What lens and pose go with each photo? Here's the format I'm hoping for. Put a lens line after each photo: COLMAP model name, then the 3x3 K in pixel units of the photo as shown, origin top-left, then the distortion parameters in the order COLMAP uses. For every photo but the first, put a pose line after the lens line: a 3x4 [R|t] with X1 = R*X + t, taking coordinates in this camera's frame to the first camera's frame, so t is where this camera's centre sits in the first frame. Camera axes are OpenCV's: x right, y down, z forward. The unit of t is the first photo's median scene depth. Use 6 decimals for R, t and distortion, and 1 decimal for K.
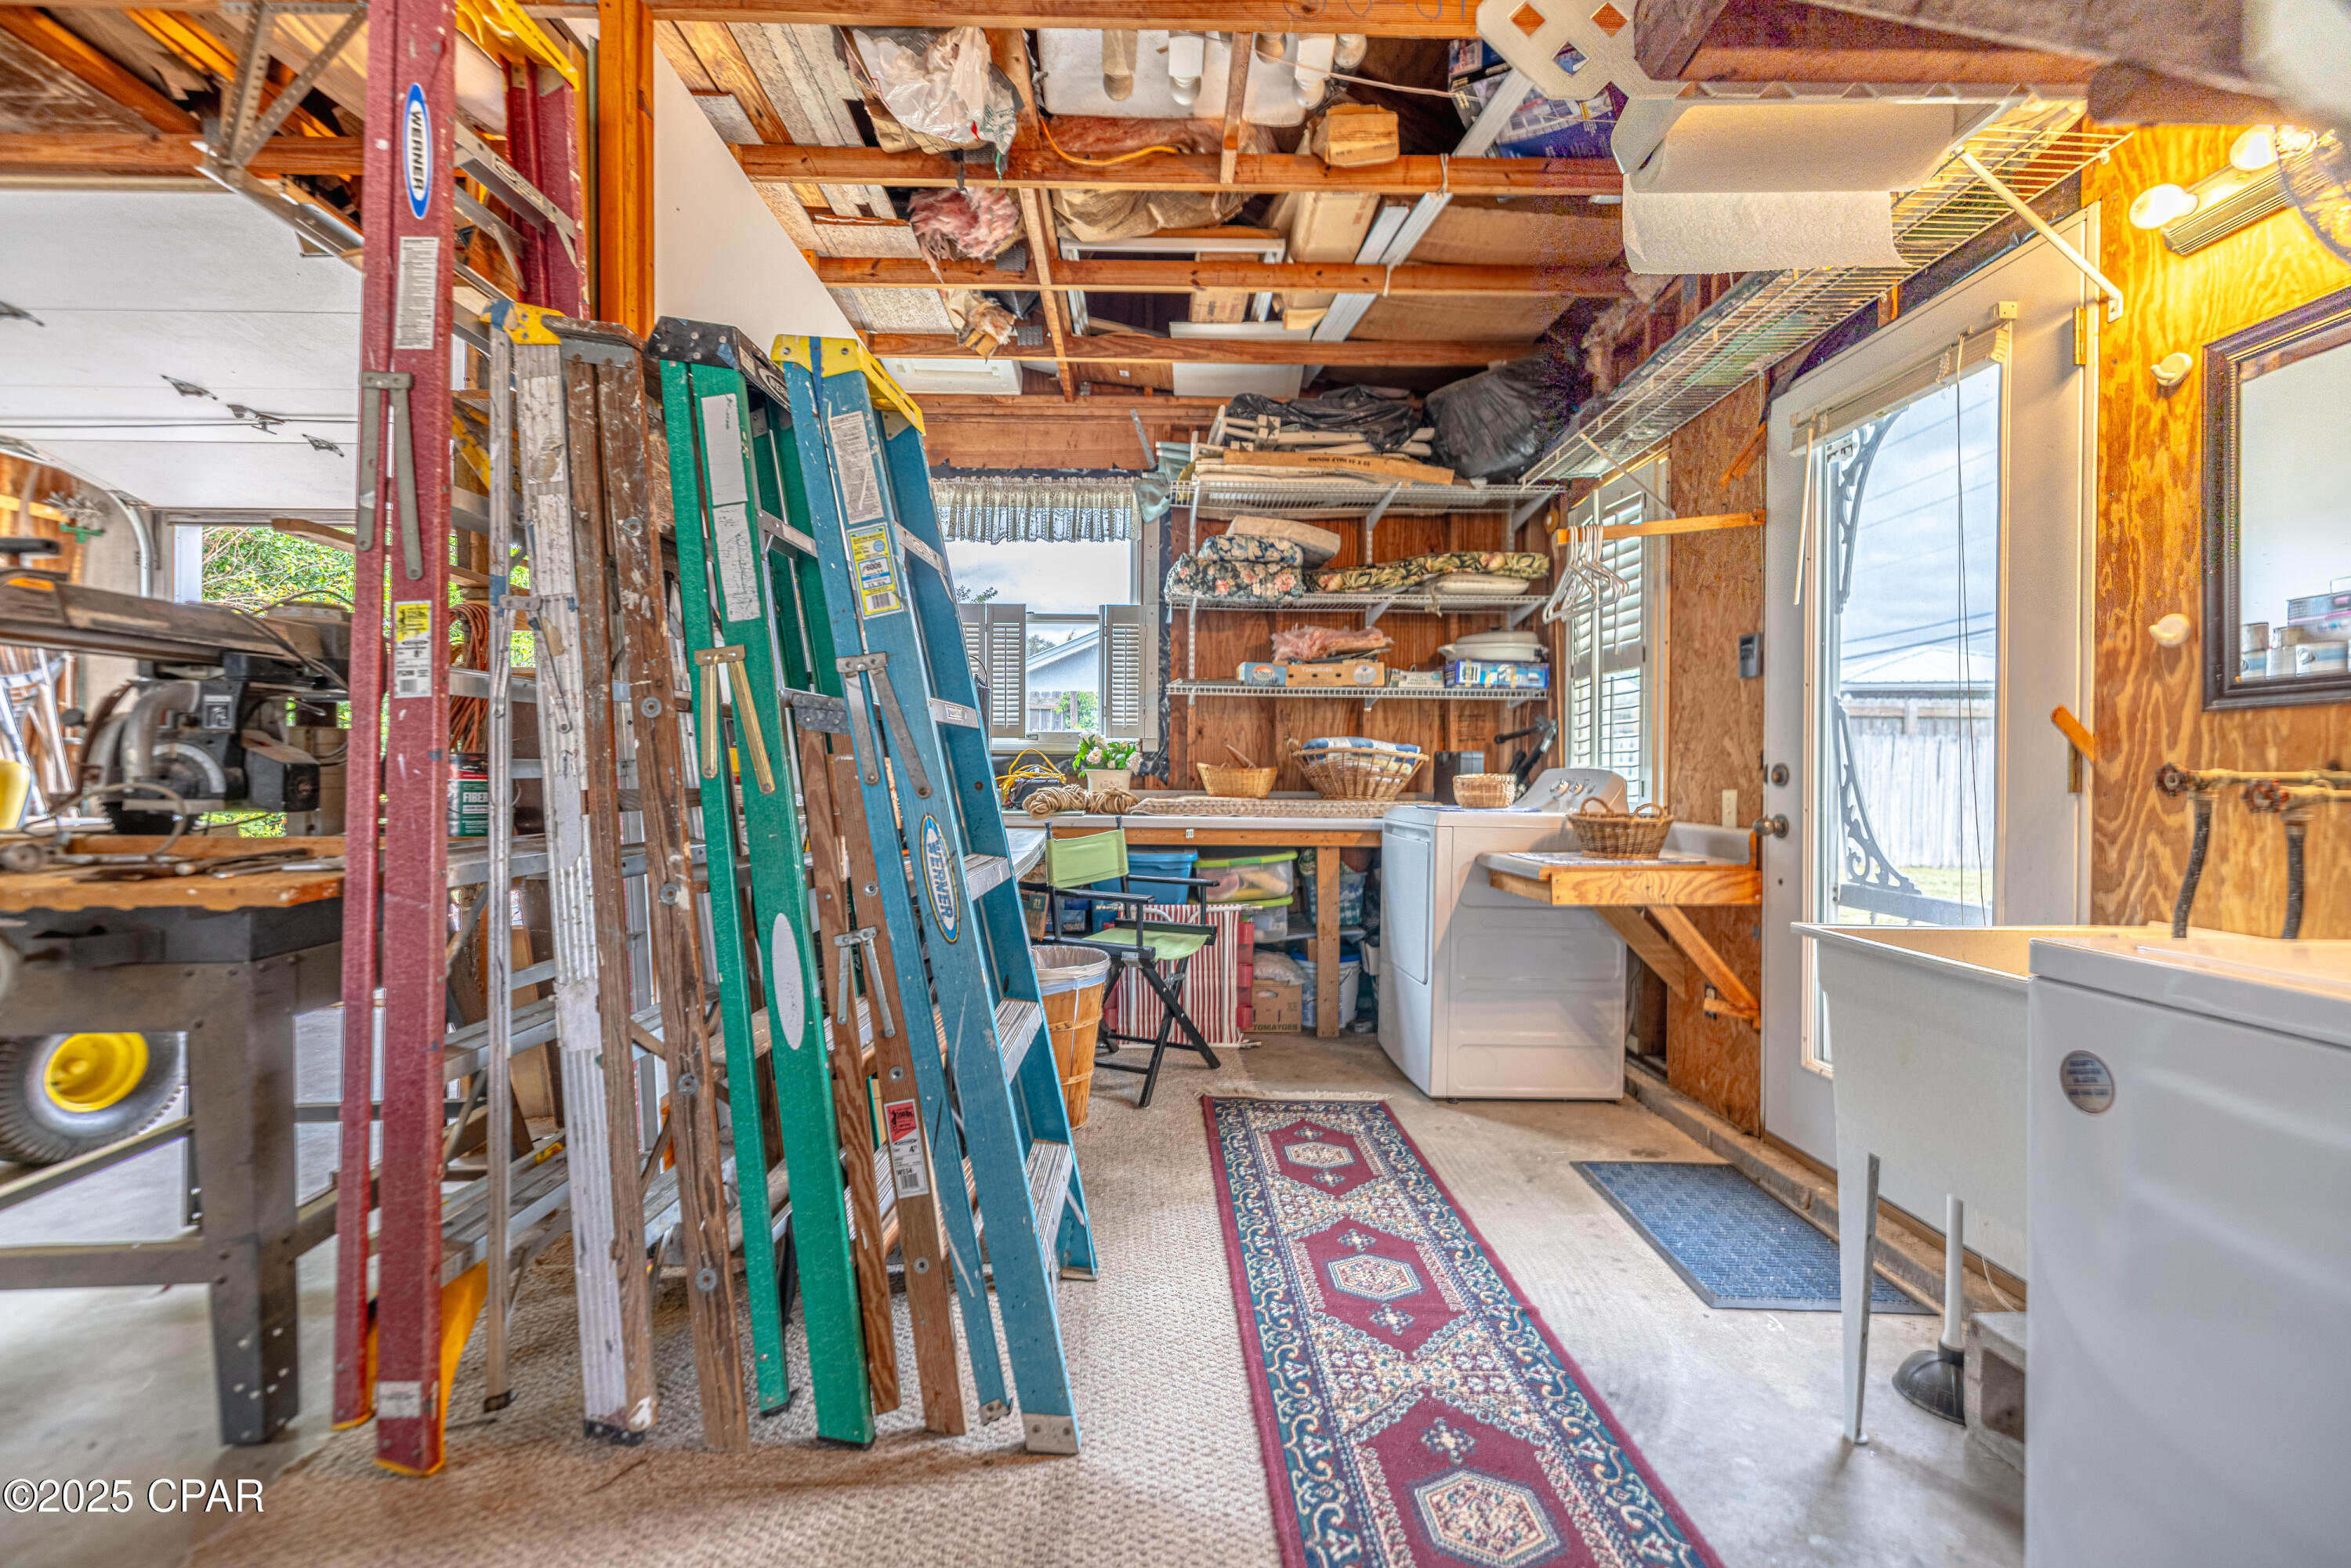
lens RADIAL K [[972.2, 0, 1169.8], [0, 972.2, 776.3], [0, 0, 1]] dist [0.001870, -0.000092]
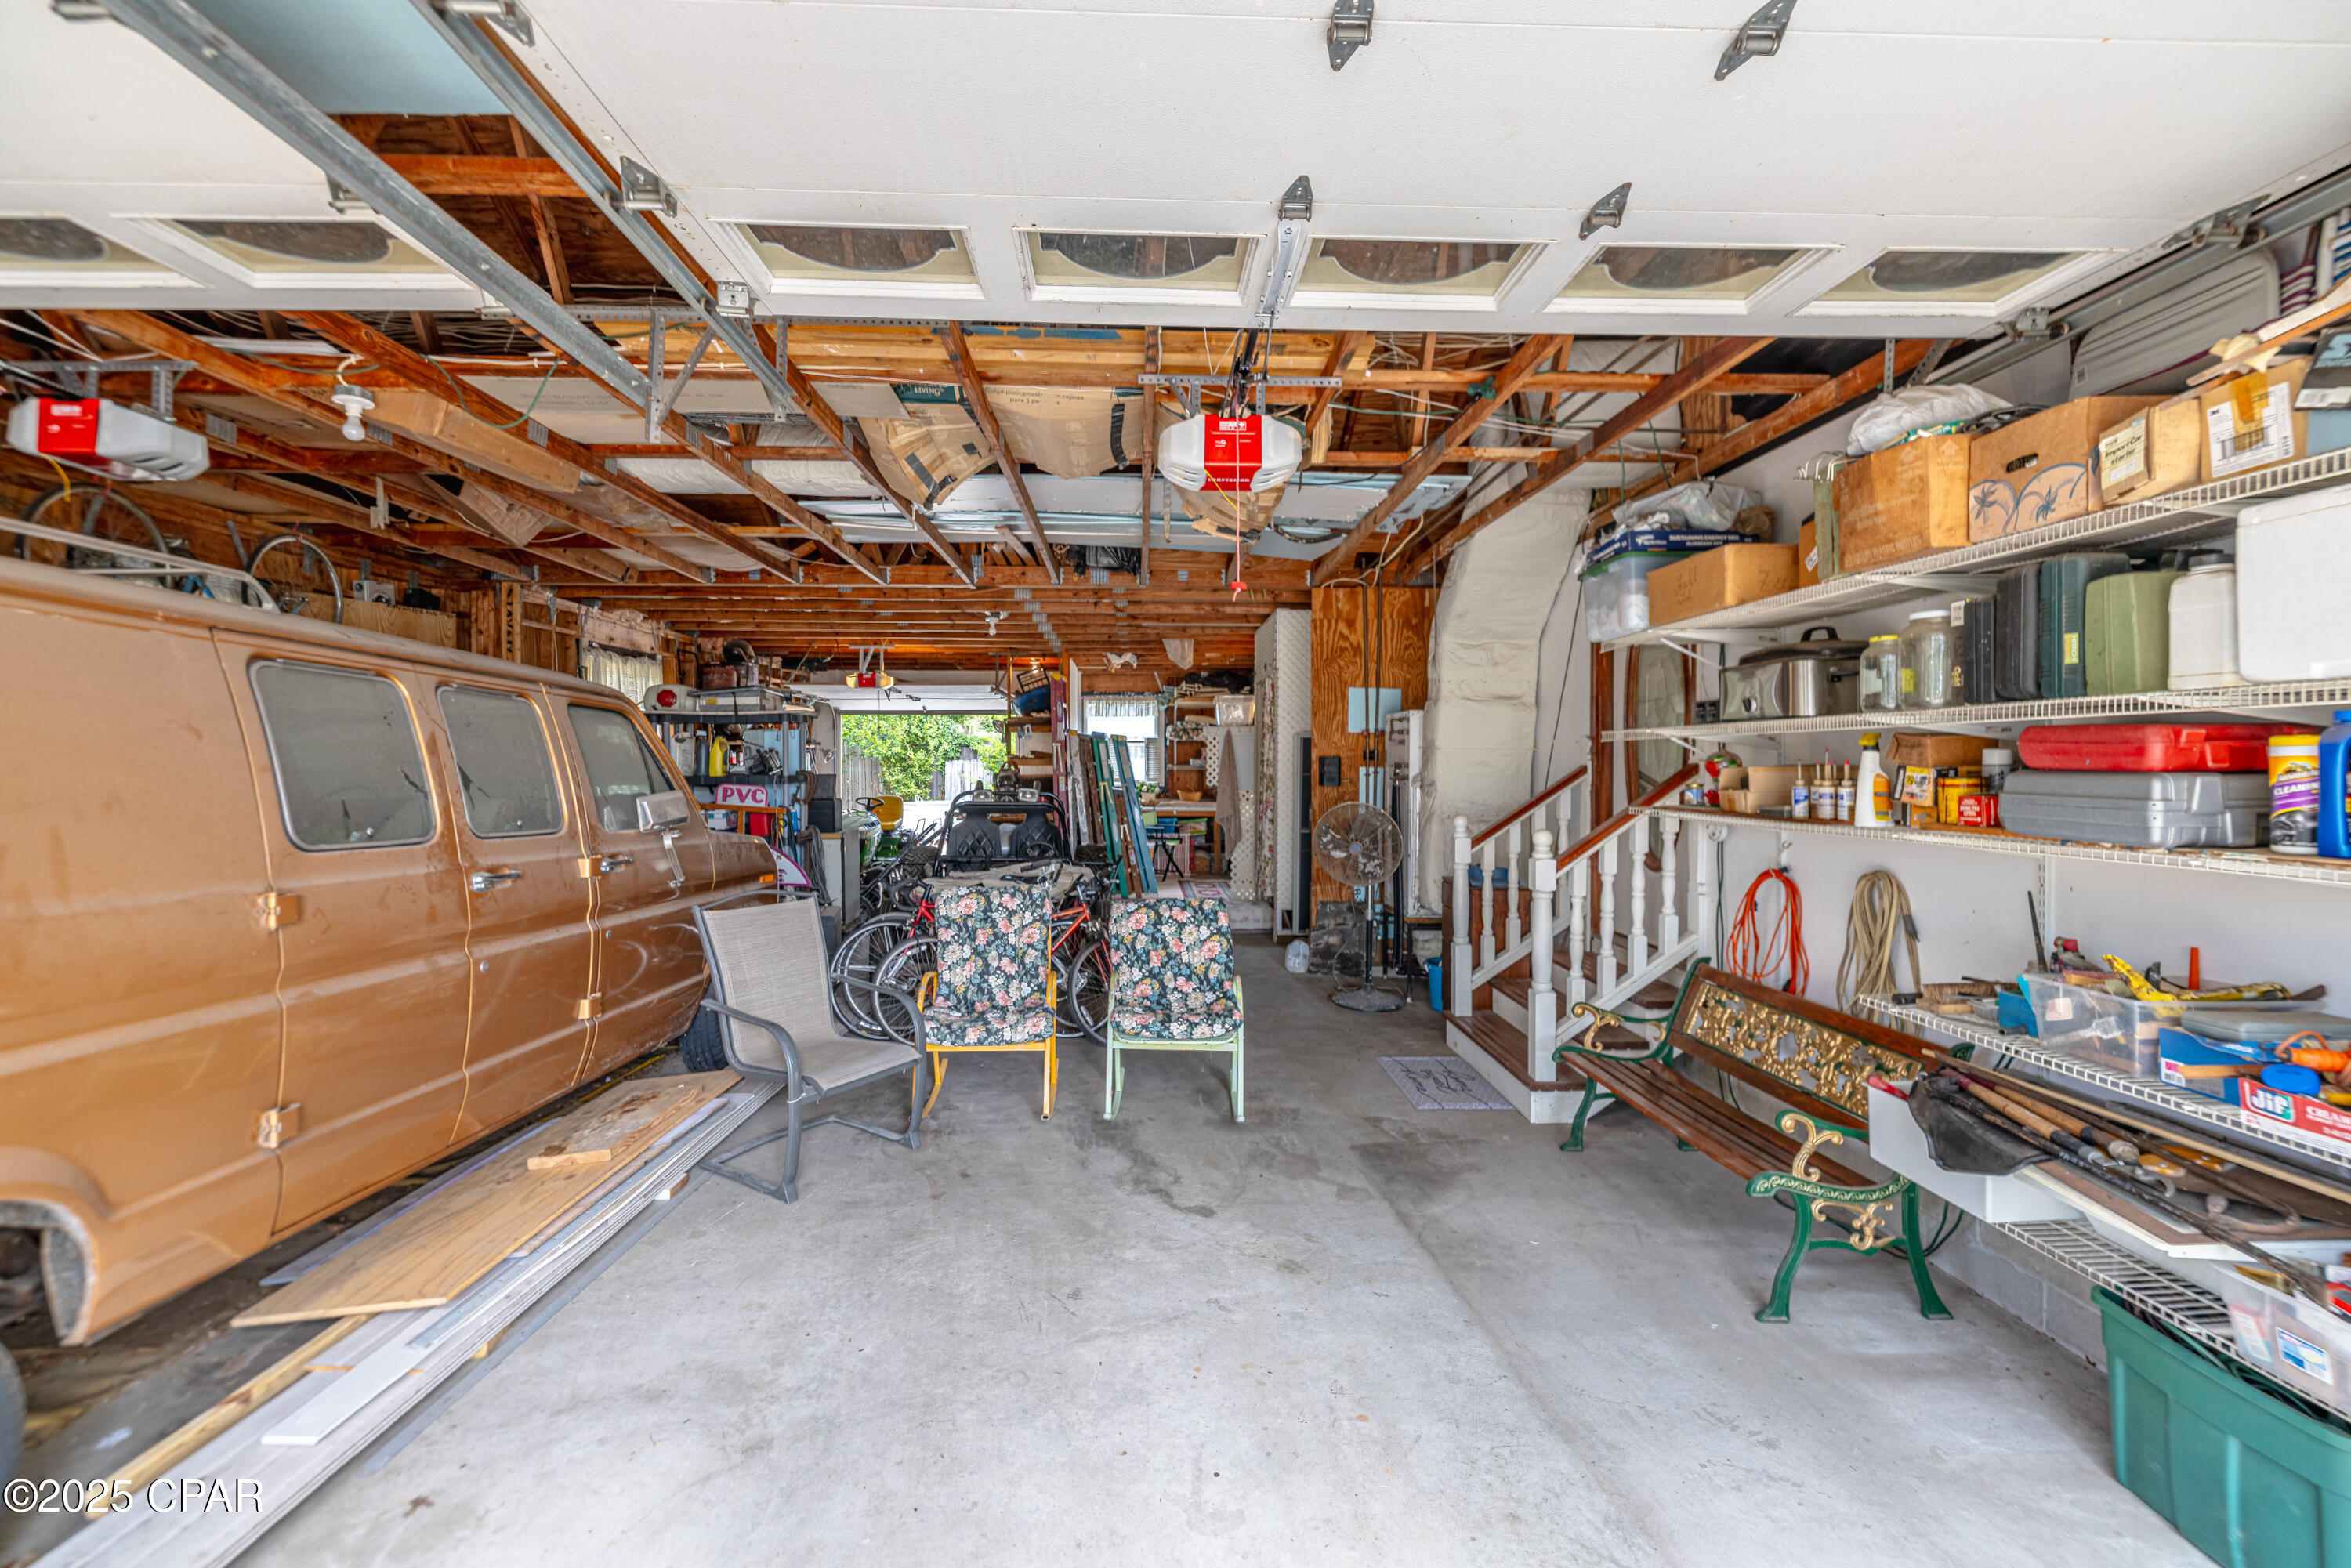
lens RADIAL K [[972.2, 0, 1175.0], [0, 972.2, 784.3], [0, 0, 1]] dist [0.001870, -0.000092]
pose [[0.999718, -0.004728, 0.023268, -0.054256], [0.004873, 0.999969, -0.006179, -0.015301], [-0.023238, 0.006290, 0.999710, -2.227857]]
